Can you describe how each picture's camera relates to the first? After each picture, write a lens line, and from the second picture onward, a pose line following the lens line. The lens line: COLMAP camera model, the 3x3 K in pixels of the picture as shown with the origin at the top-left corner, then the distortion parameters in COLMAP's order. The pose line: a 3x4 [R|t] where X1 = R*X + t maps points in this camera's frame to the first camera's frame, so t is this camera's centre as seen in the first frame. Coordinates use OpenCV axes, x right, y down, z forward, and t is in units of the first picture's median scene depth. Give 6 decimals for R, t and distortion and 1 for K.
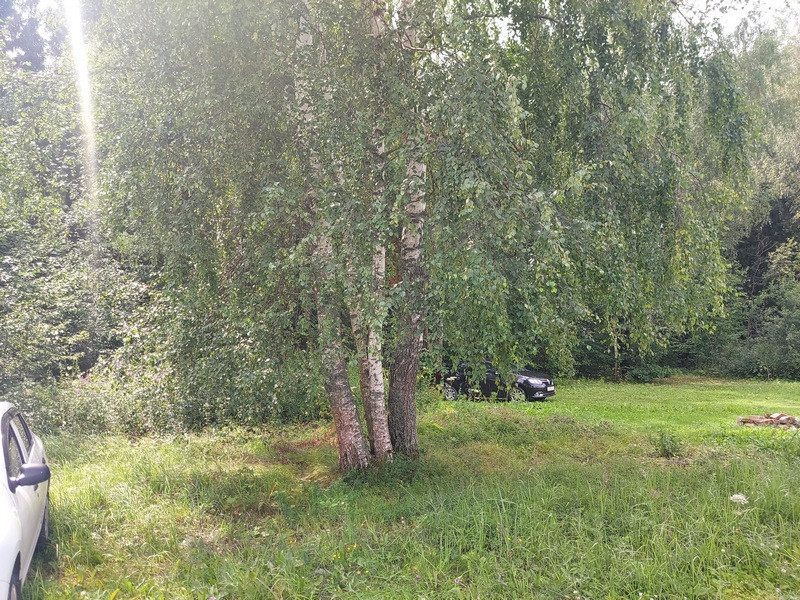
lens RADIAL K [[572.9, 0, 400.0], [0, 572.9, 300.0], [0, 0, 1]] dist [0.002424, -0.001246]
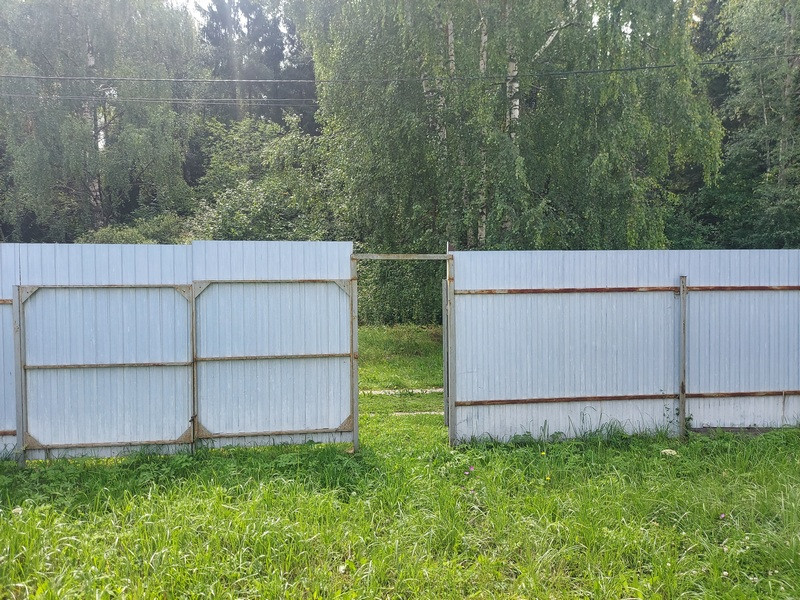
lens RADIAL K [[572.9, 0, 400.0], [0, 572.9, 300.0], [0, 0, 1]] dist [0.002424, -0.001246]
pose [[0.942218, 0.036083, -0.333051, 0.115049], [0.004342, 0.992783, 0.119844, -0.024288], [0.334972, -0.114365, 0.935262, -0.278349]]
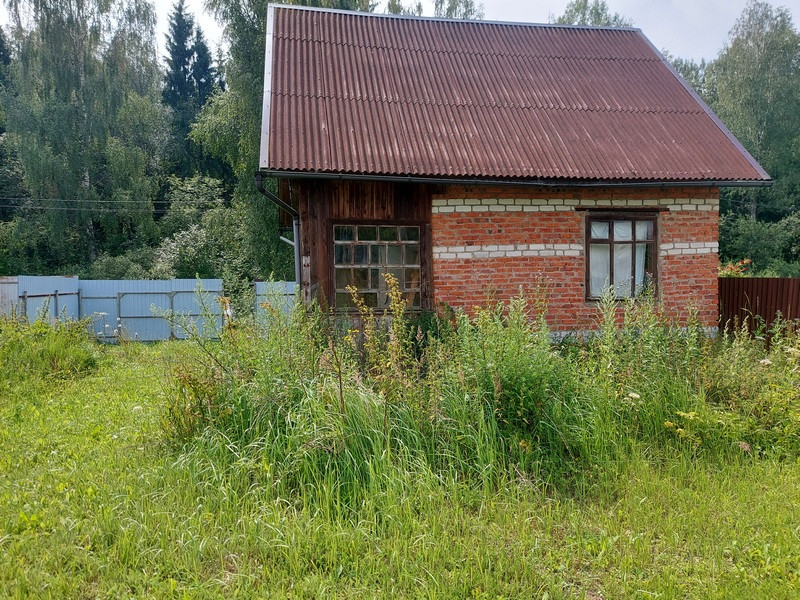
lens RADIAL K [[572.9, 0, 400.0], [0, 572.9, 300.0], [0, 0, 1]] dist [0.002424, -0.001246]
pose [[0.963216, 0.035465, -0.266378, 0.484233], [-0.004950, 0.993426, 0.114366, -0.086653], [0.268683, -0.108841, 0.957060, -0.777389]]
